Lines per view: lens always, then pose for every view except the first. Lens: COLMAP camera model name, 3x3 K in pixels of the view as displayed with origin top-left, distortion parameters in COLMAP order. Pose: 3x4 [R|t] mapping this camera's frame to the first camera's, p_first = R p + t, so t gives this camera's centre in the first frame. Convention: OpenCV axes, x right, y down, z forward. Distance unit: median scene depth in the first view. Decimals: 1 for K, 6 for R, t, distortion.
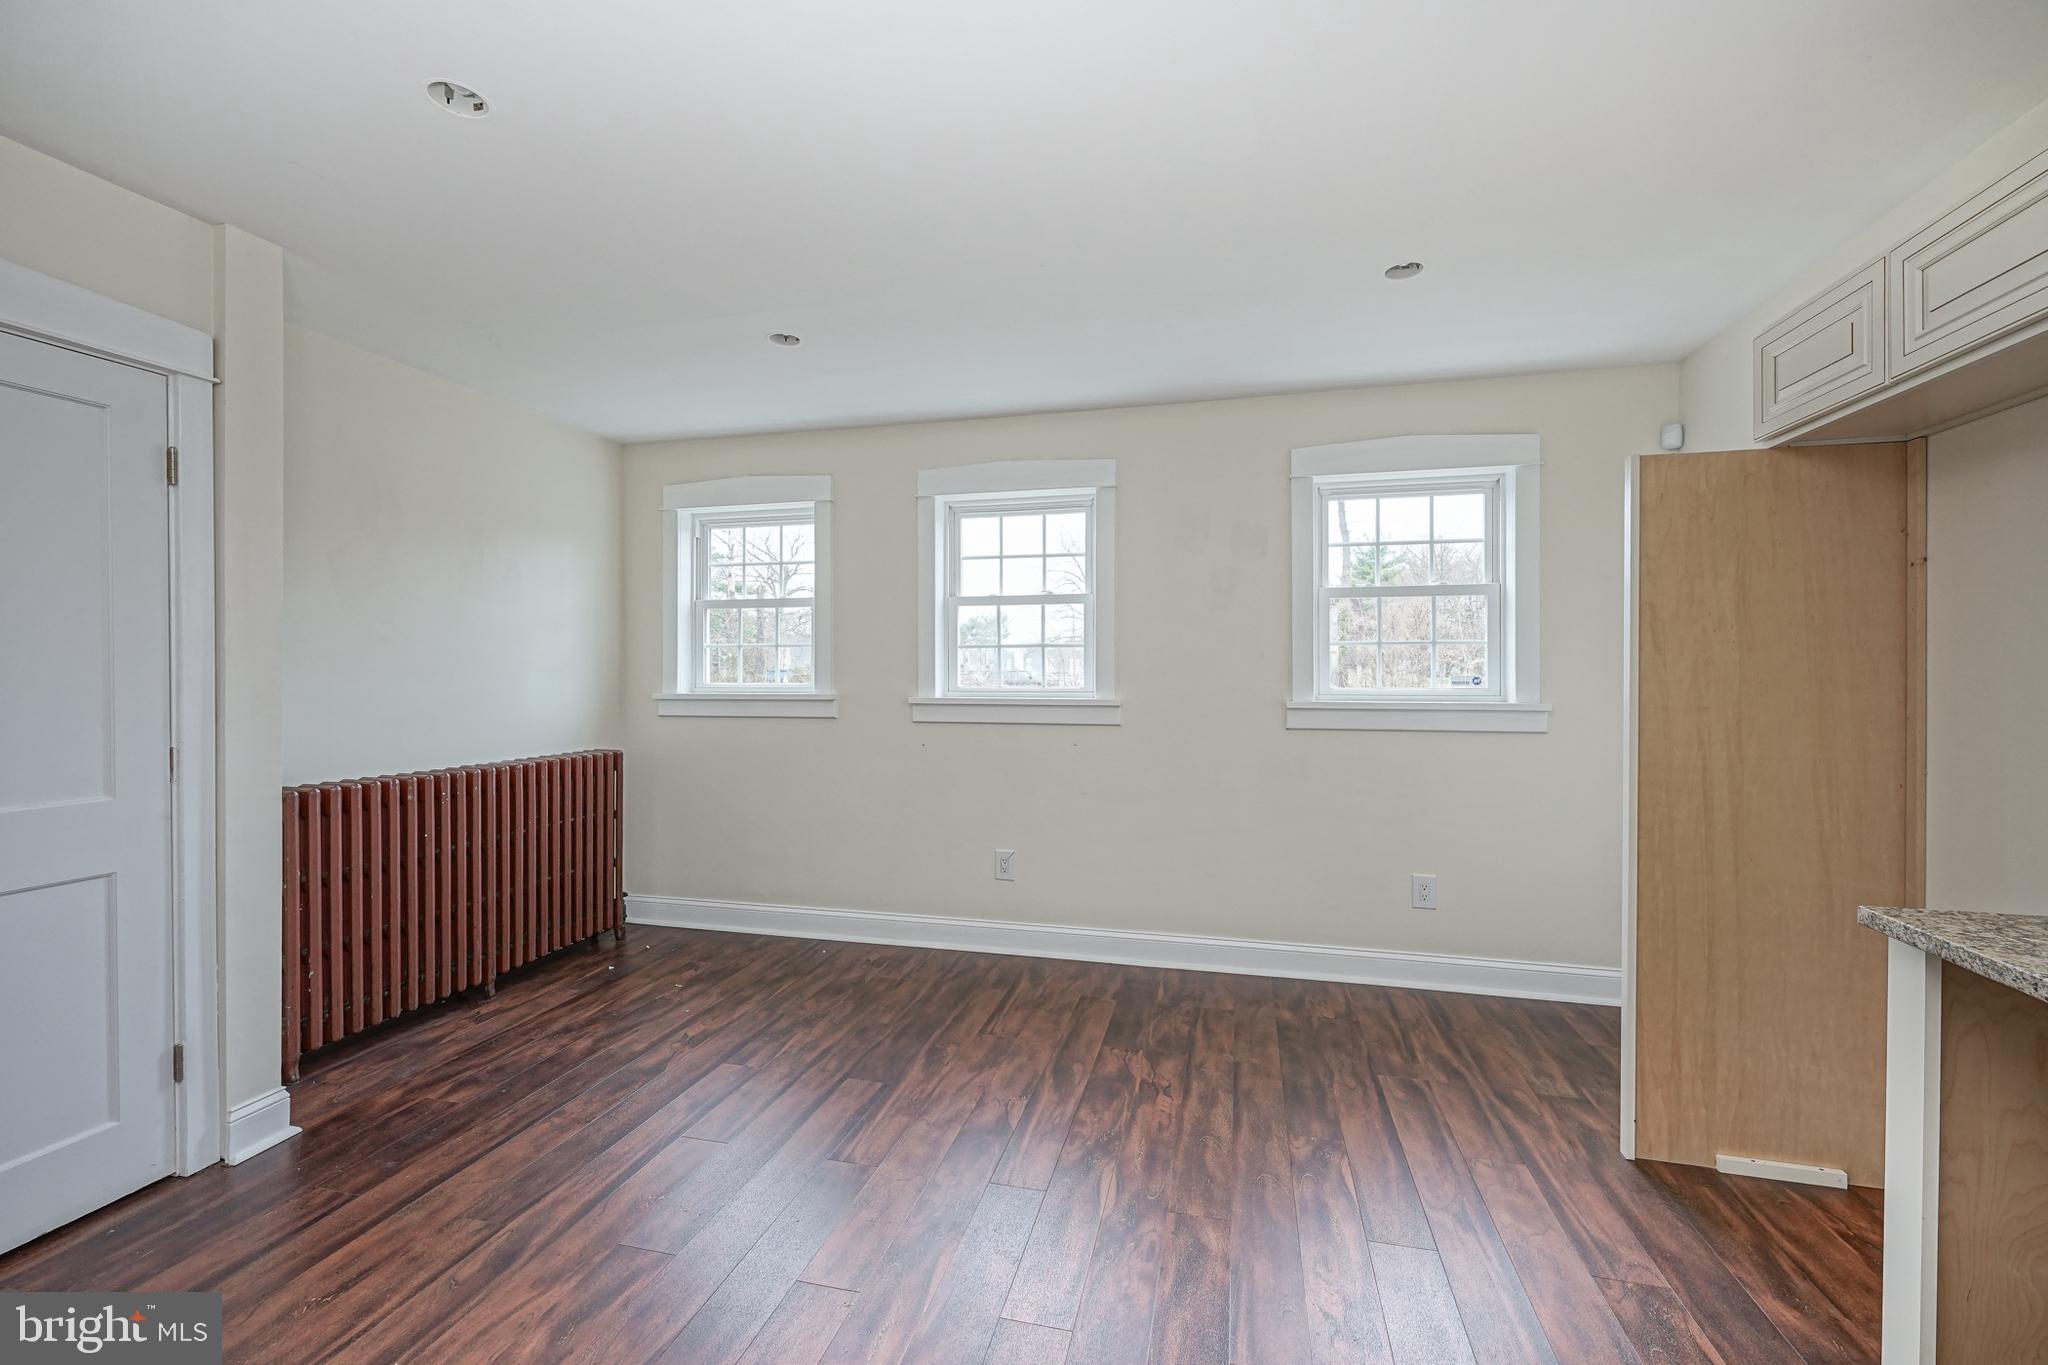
lens RADIAL K [[837.6, 0, 1024.0], [0, 837.6, 682.5], [0, 0, 1]] dist [-0.000755, 0.000472]
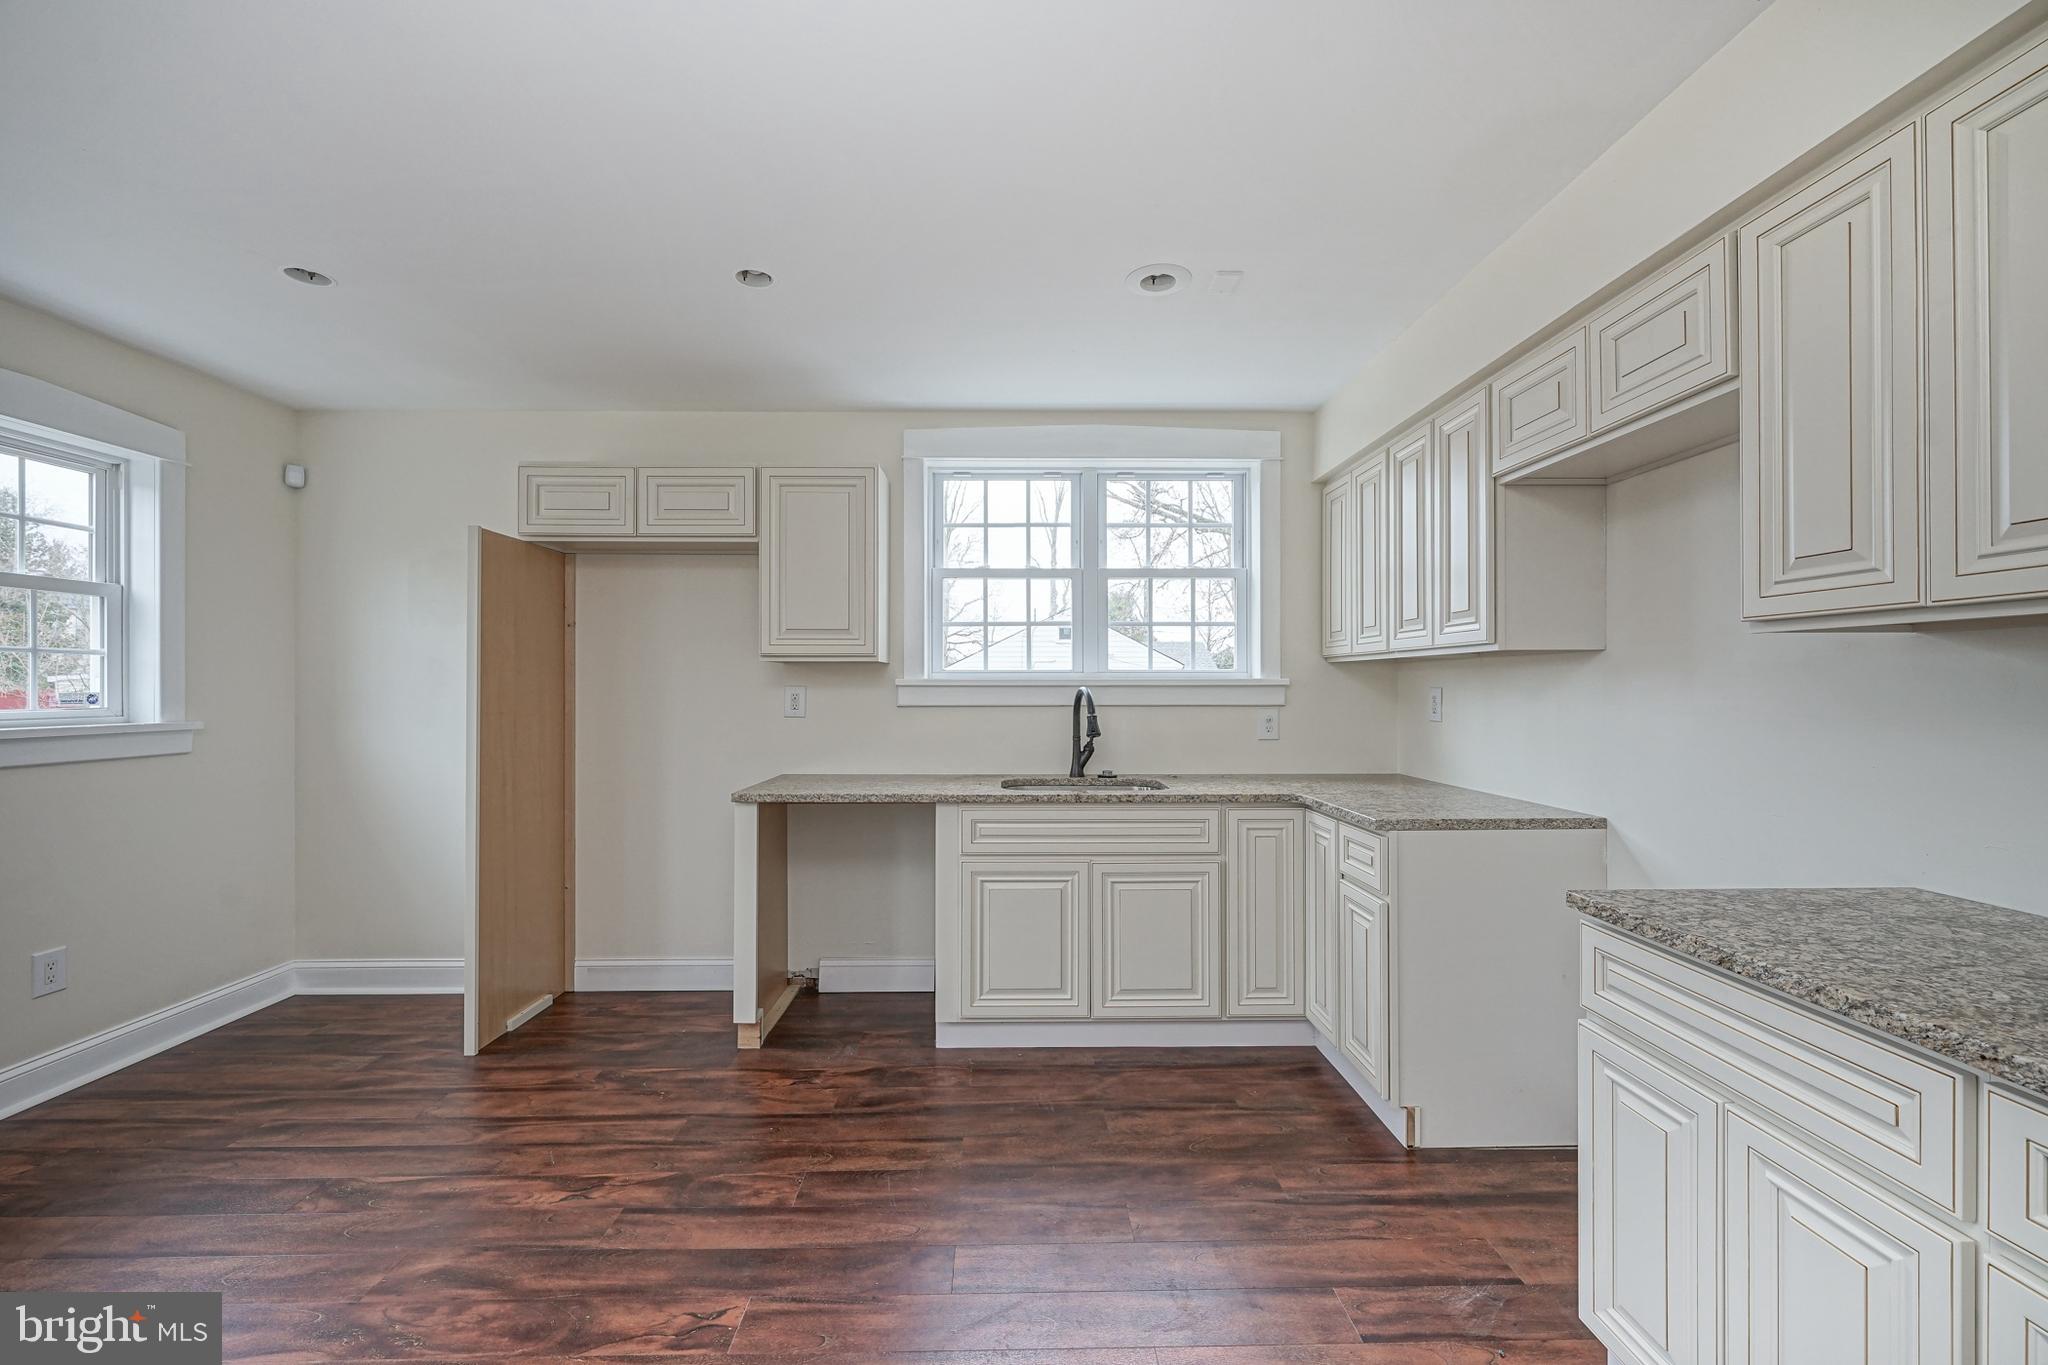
lens RADIAL K [[839.8, 0, 1052.3], [0, 839.8, 683.4], [0, 0, 1]] dist [-0.001253, 0.000165]
pose [[-0.284900, 0.002760, 0.958553, -0.708567], [0.018779, 0.999820, 0.002703, -0.002855], [-0.958373, 0.018771, -0.284901, 0.433066]]
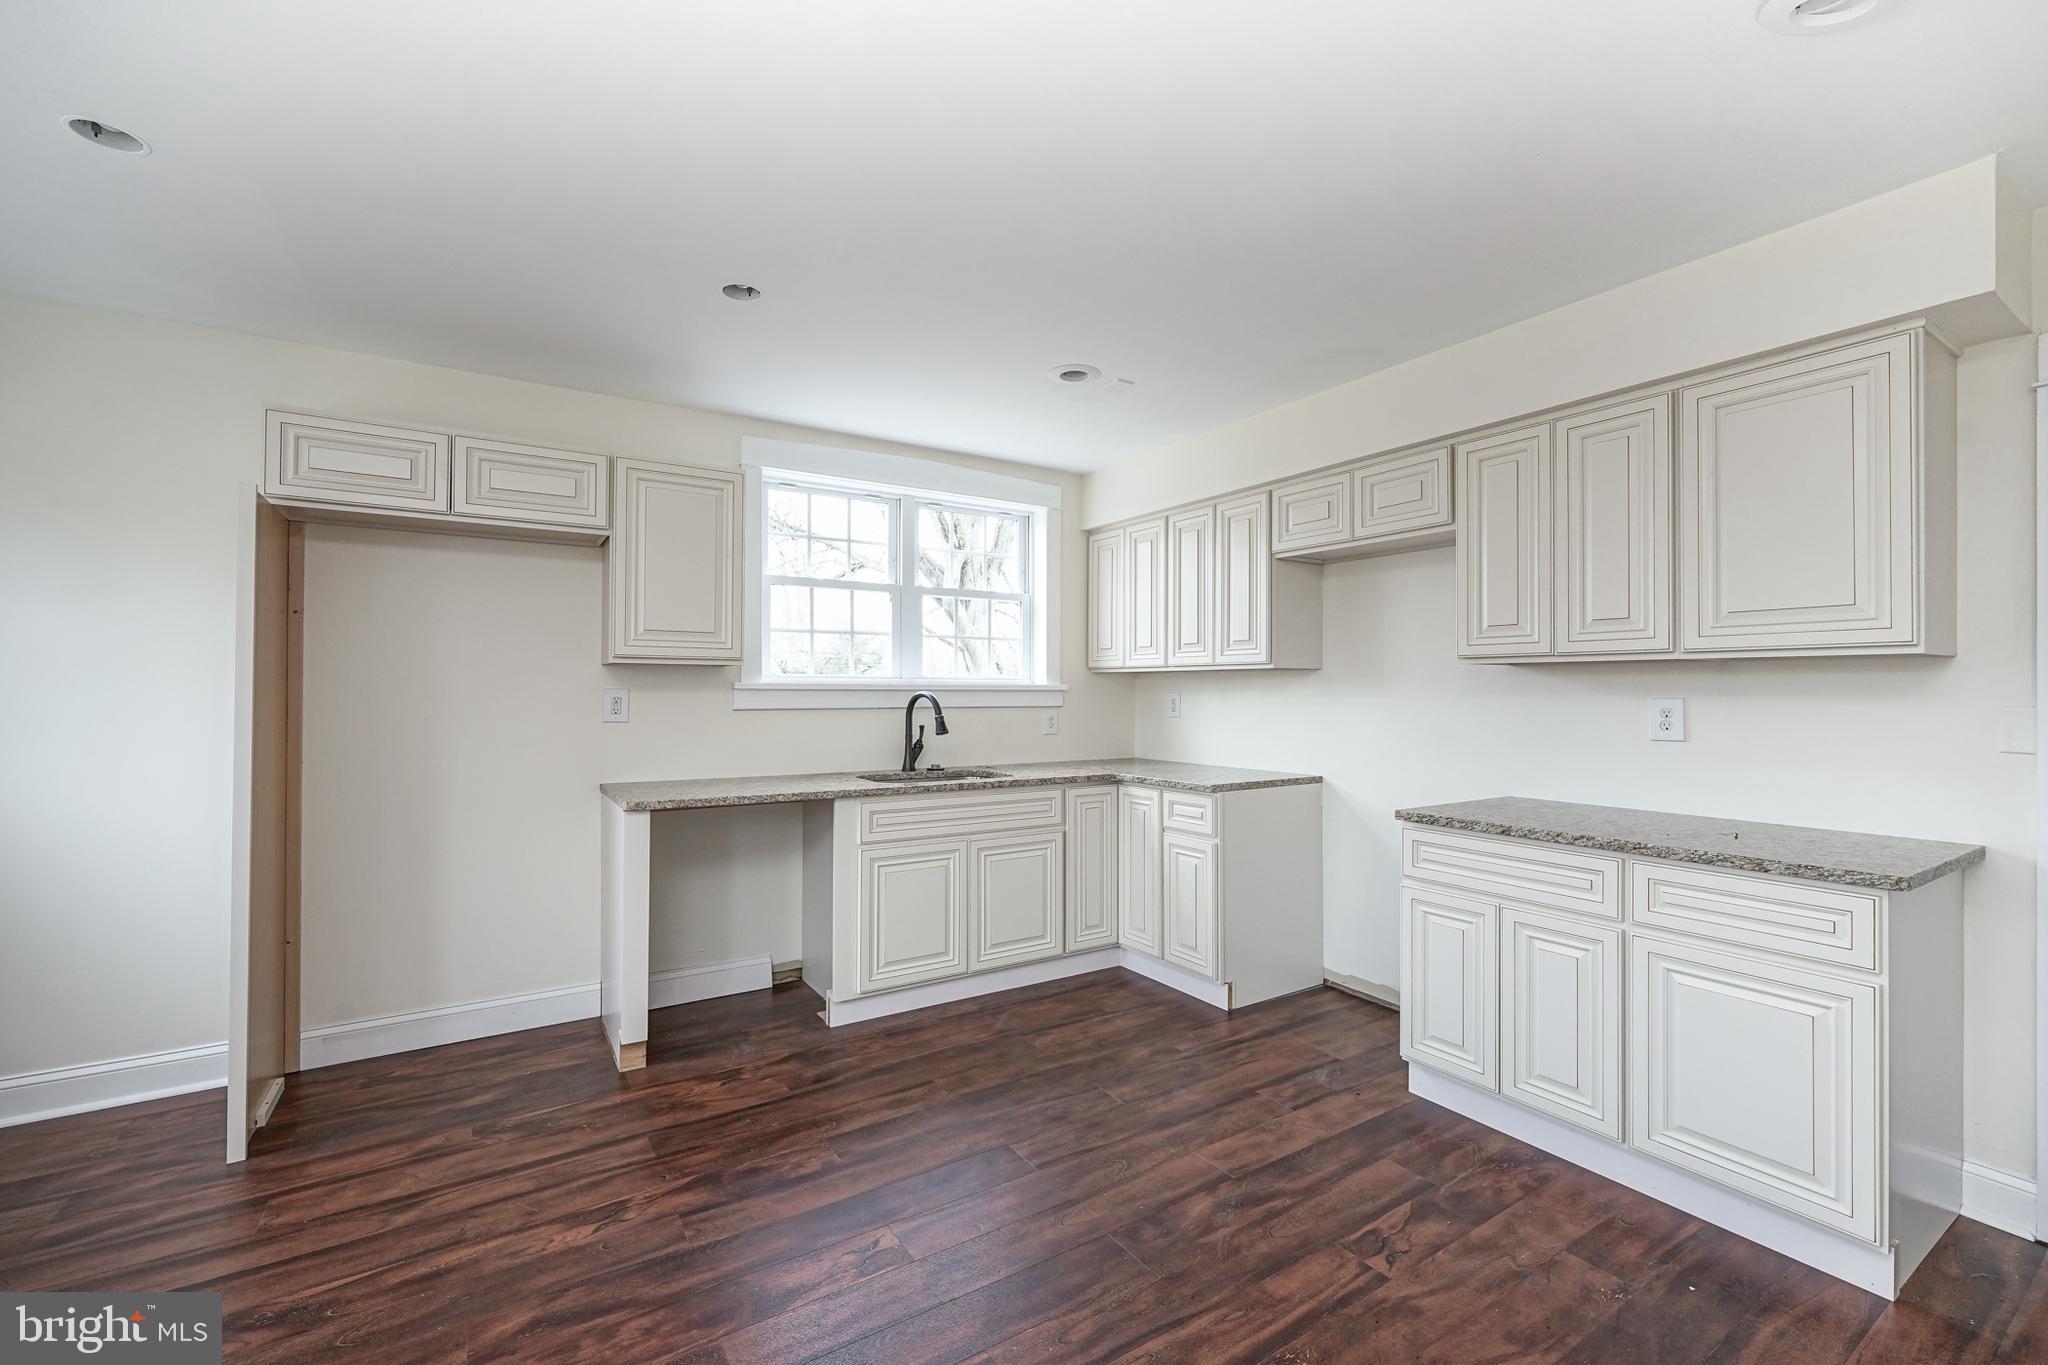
lens RADIAL K [[837.6, 0, 1024.0], [0, 837.6, 682.5], [0, 0, 1]] dist [-0.000755, 0.000472]
pose [[-0.738346, 0.003605, 0.674413, -0.600486], [0.008873, 0.999951, 0.004370, -0.013074], [-0.674364, 0.009211, -0.738342, 0.978879]]
